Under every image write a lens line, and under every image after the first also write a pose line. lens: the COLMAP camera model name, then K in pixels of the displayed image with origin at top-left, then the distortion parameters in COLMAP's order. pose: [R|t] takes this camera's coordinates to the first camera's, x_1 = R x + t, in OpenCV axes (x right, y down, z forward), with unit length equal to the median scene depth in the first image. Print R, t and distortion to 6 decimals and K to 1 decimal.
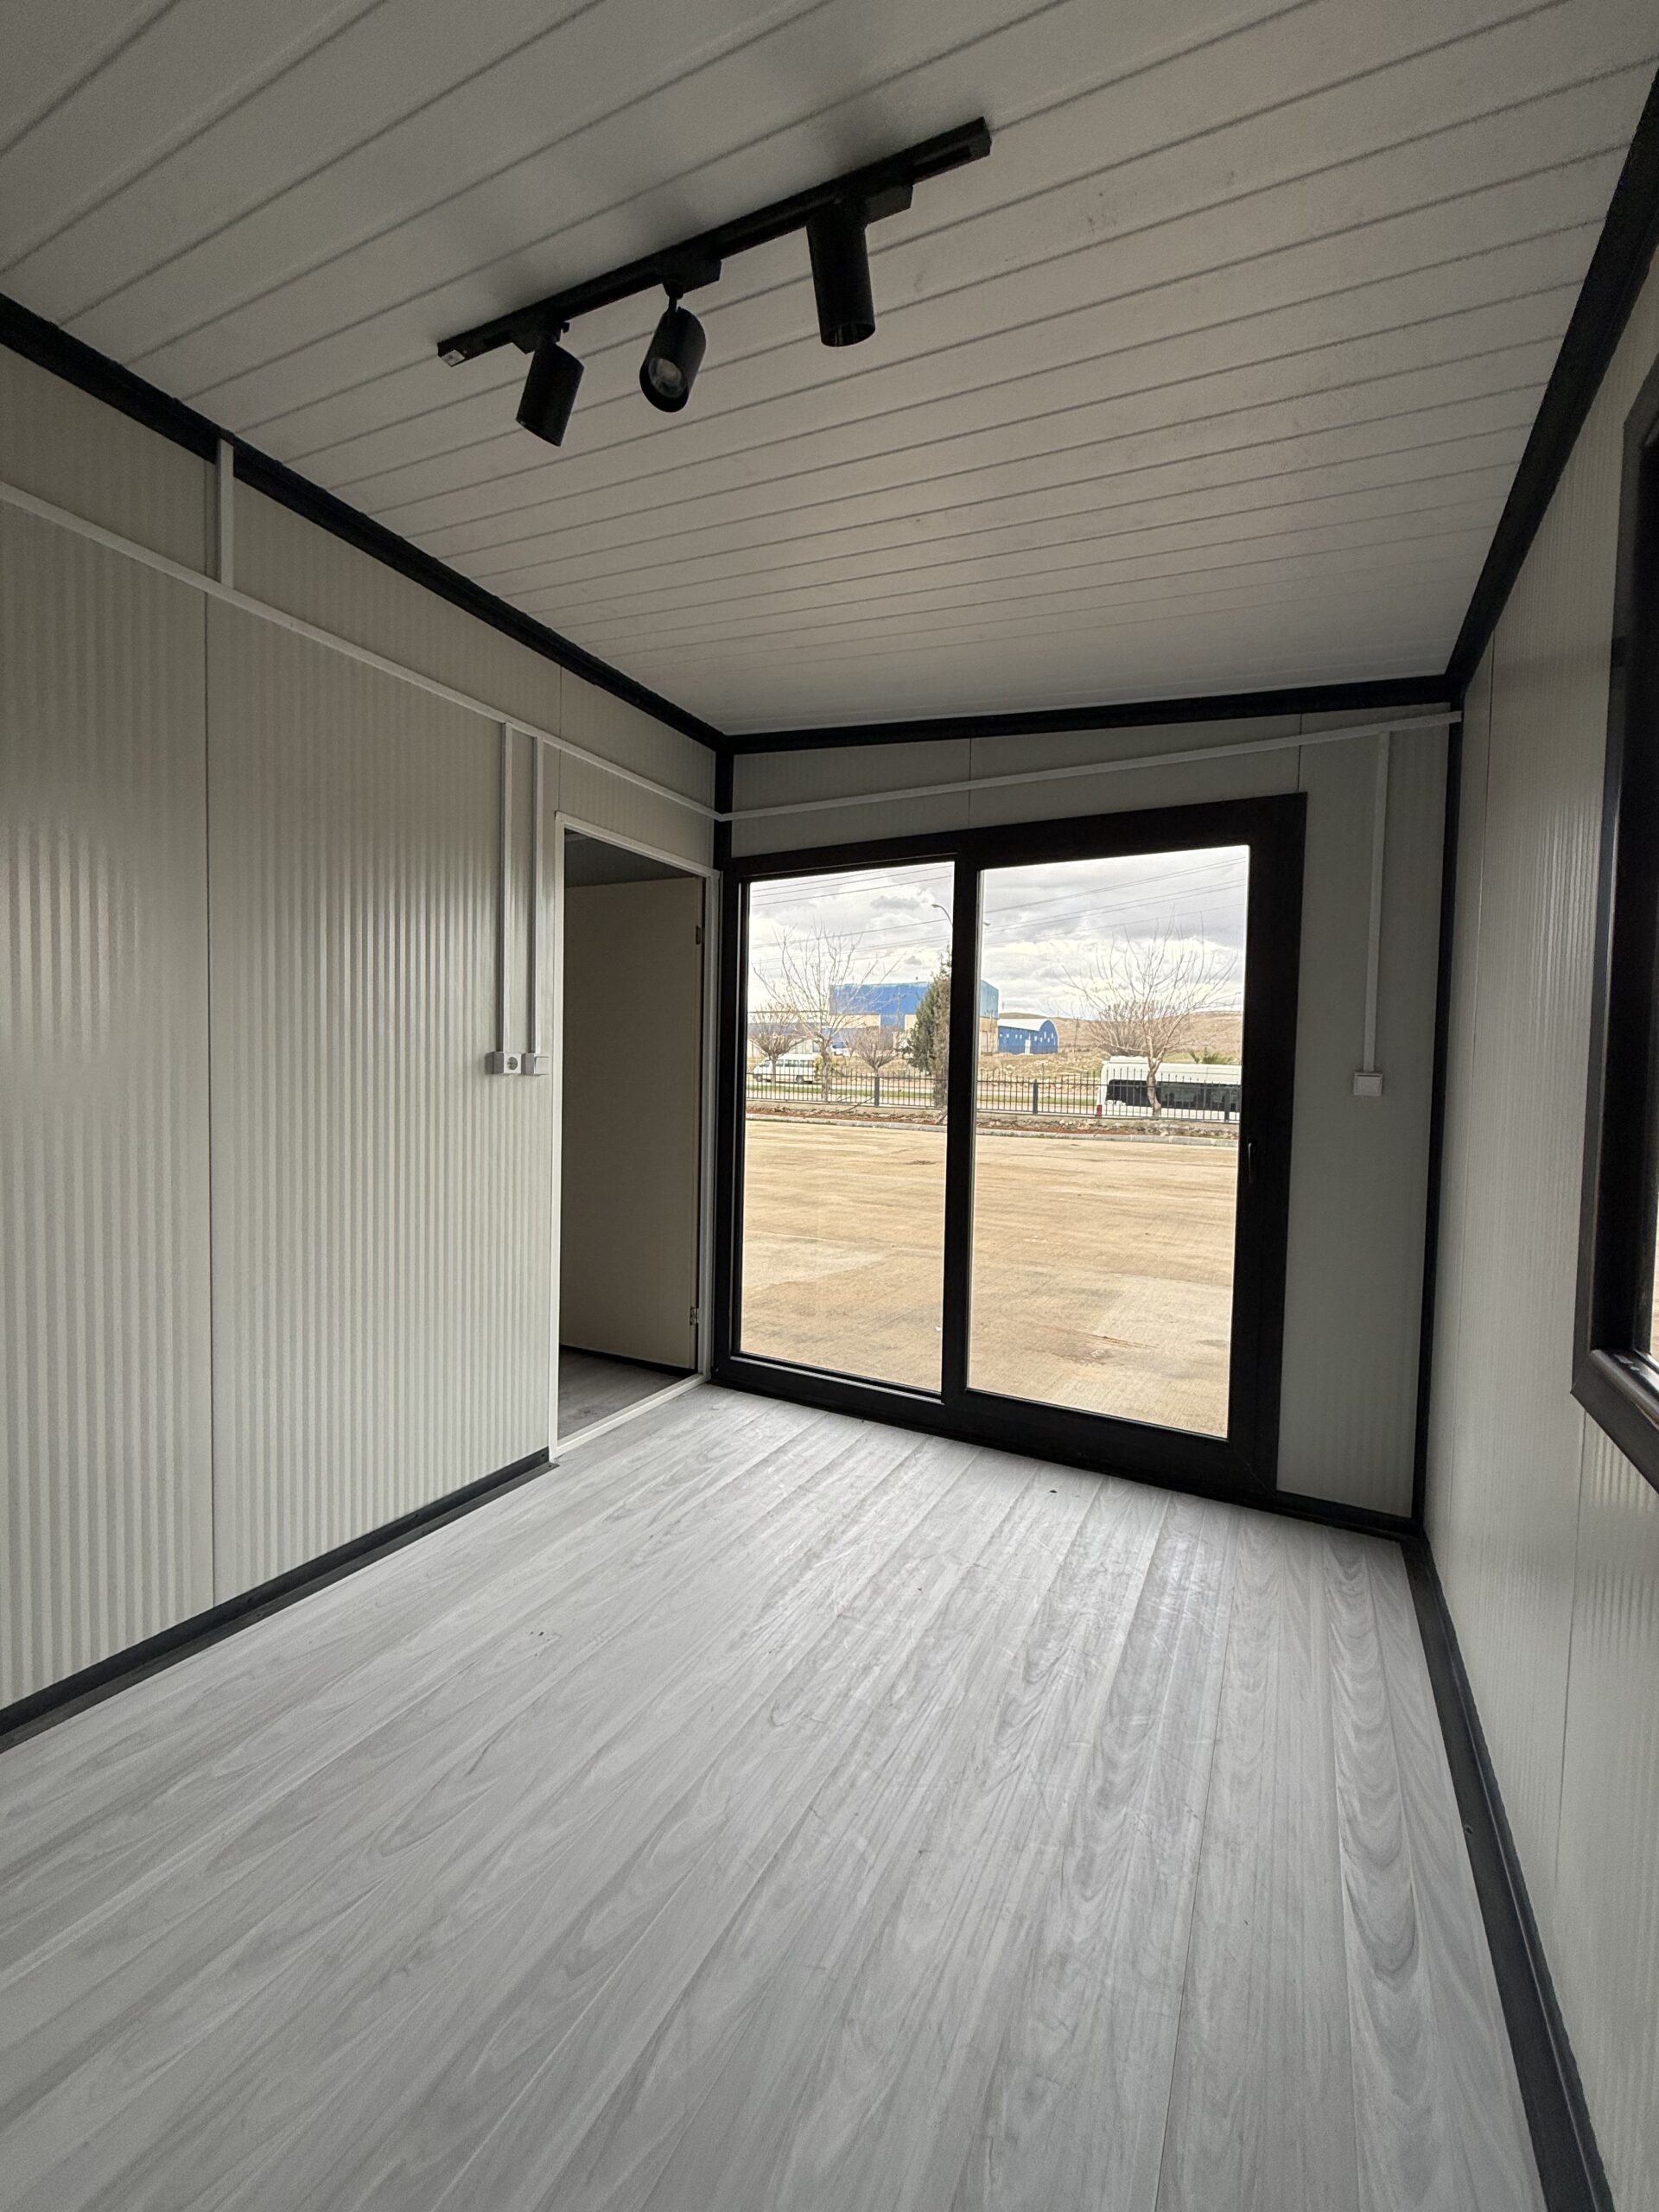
lens RADIAL K [[881.5, 0, 827.5], [0, 881.5, 1101.8], [0, 0, 1]] dist [0.001880, -0.000293]
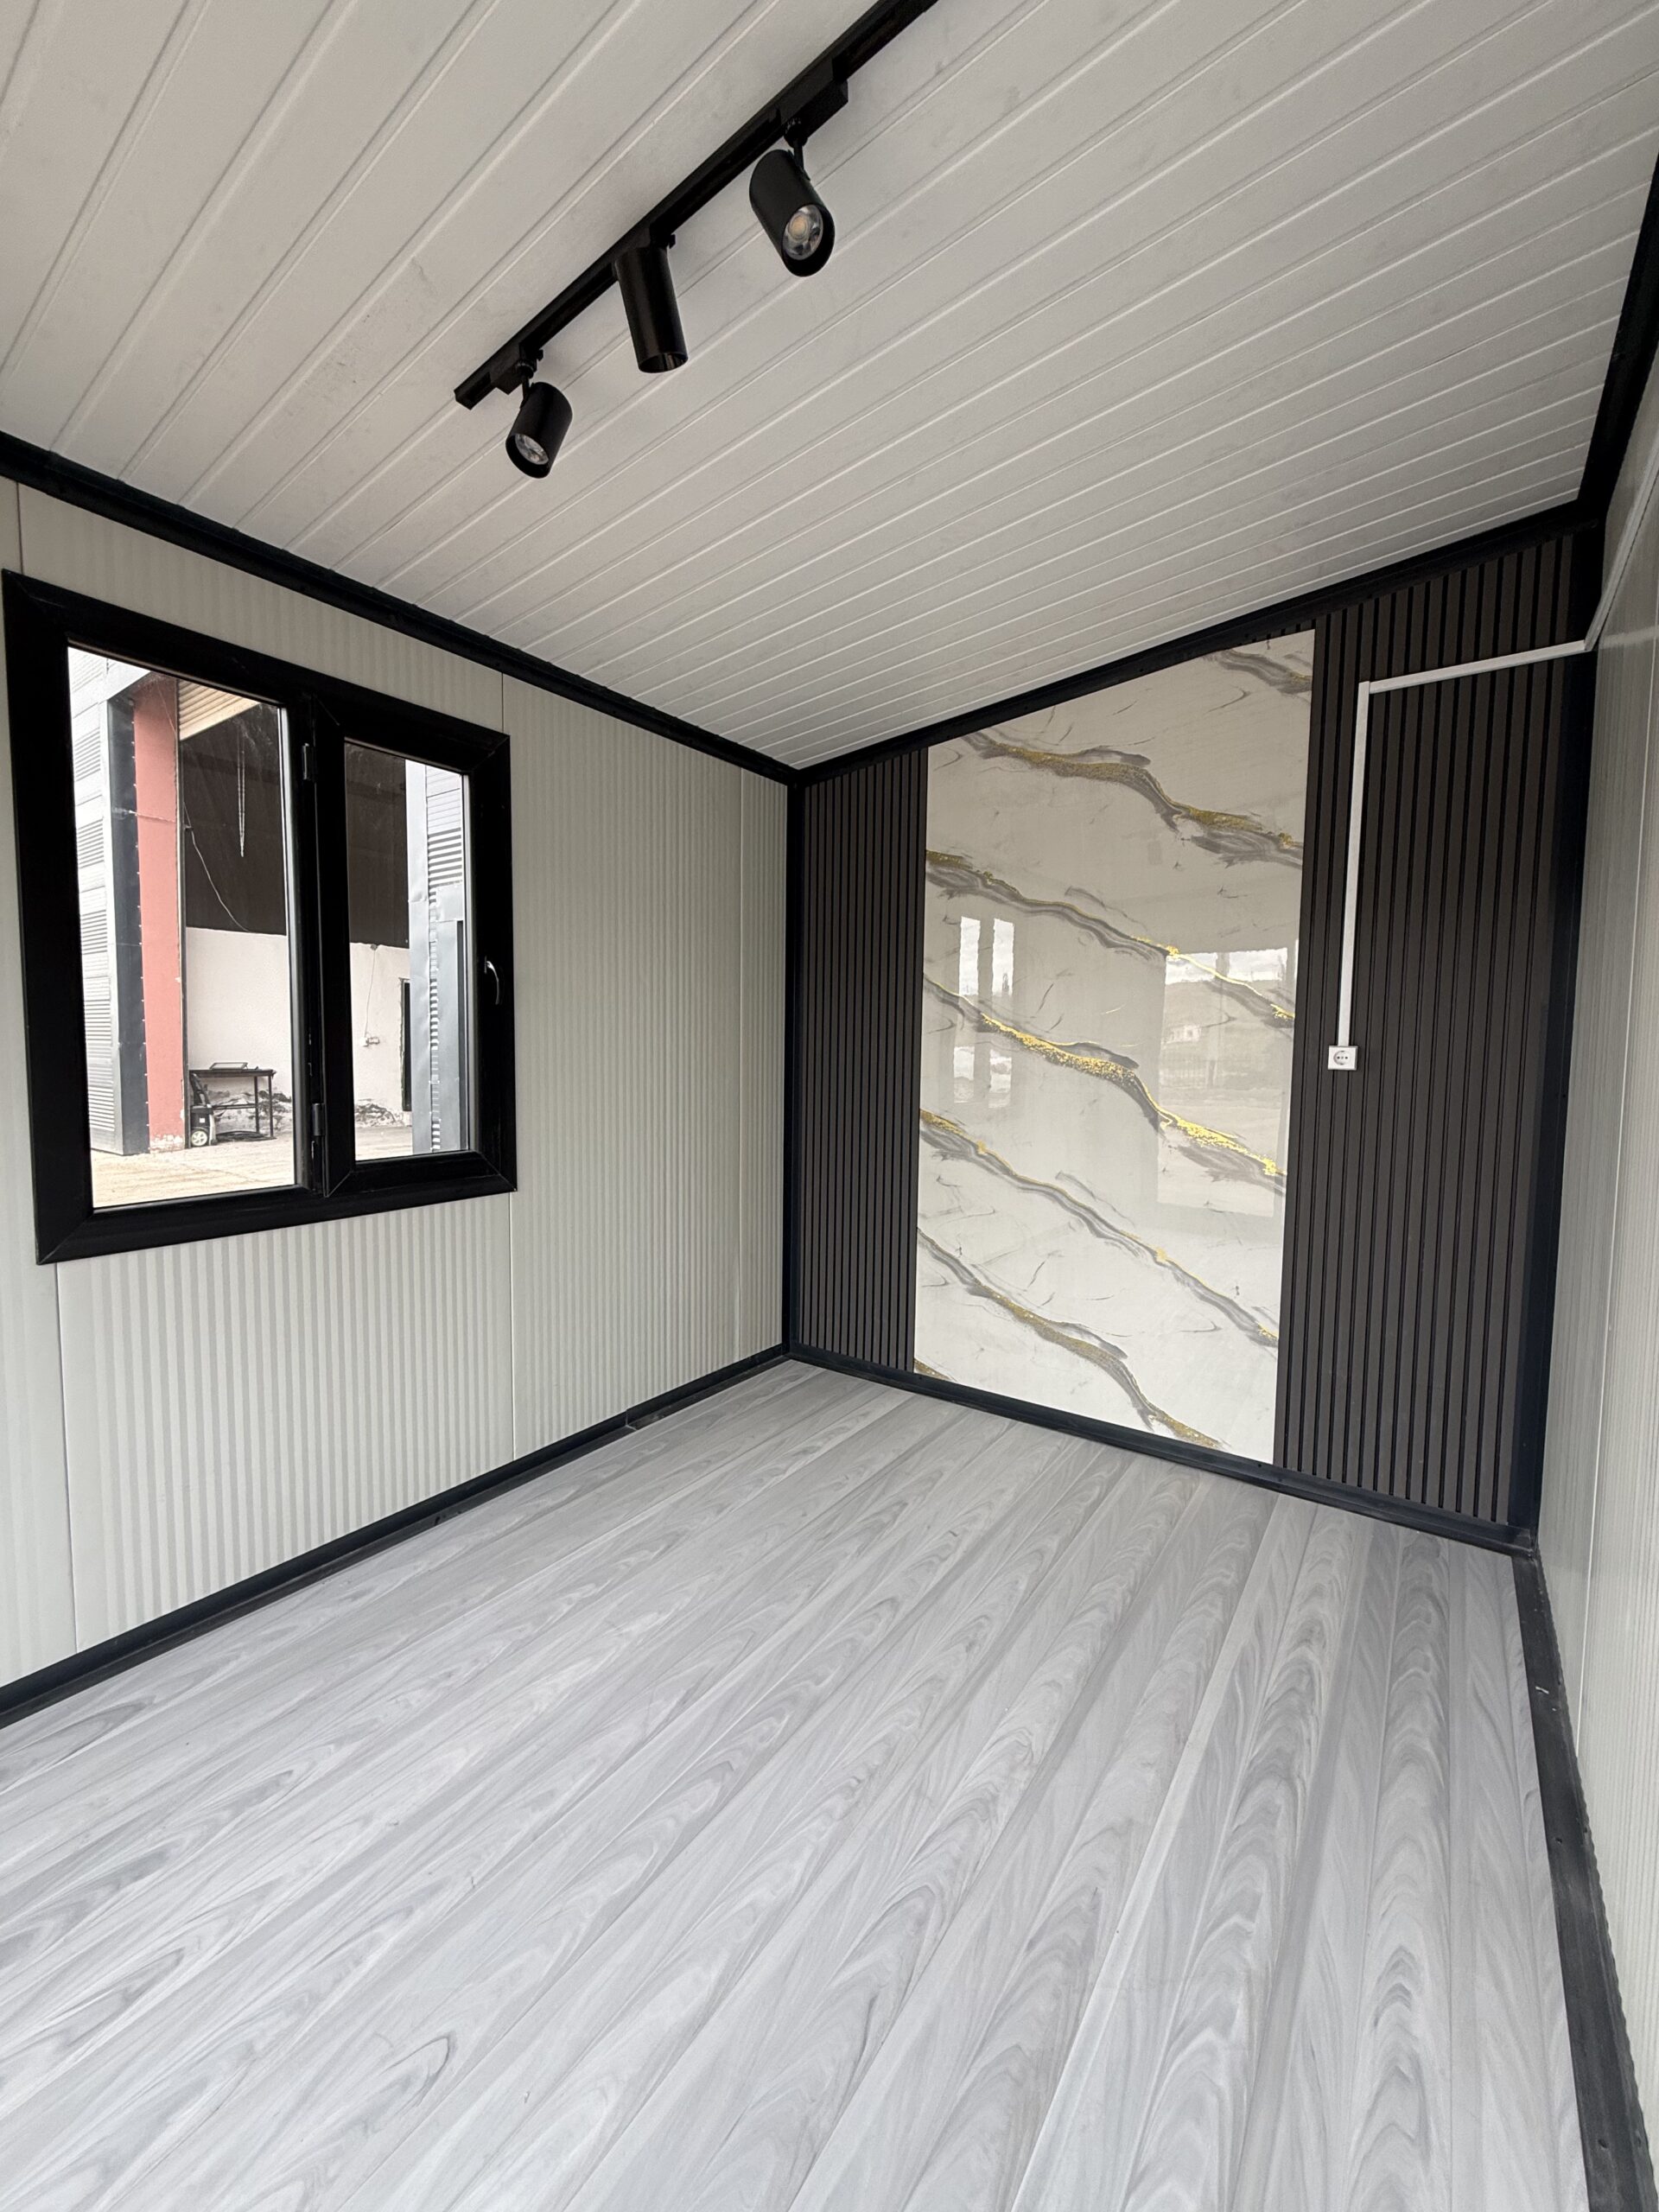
lens RADIAL K [[881.5, 0, 827.5], [0, 881.5, 1101.8], [0, 0, 1]] dist [0.001880, -0.000293]
pose [[-0.992522, -0.035700, 0.116728, -0.606178], [-0.022189, 0.993111, 0.115058, -0.132399], [-0.120031, 0.111608, -0.986477, 2.360976]]
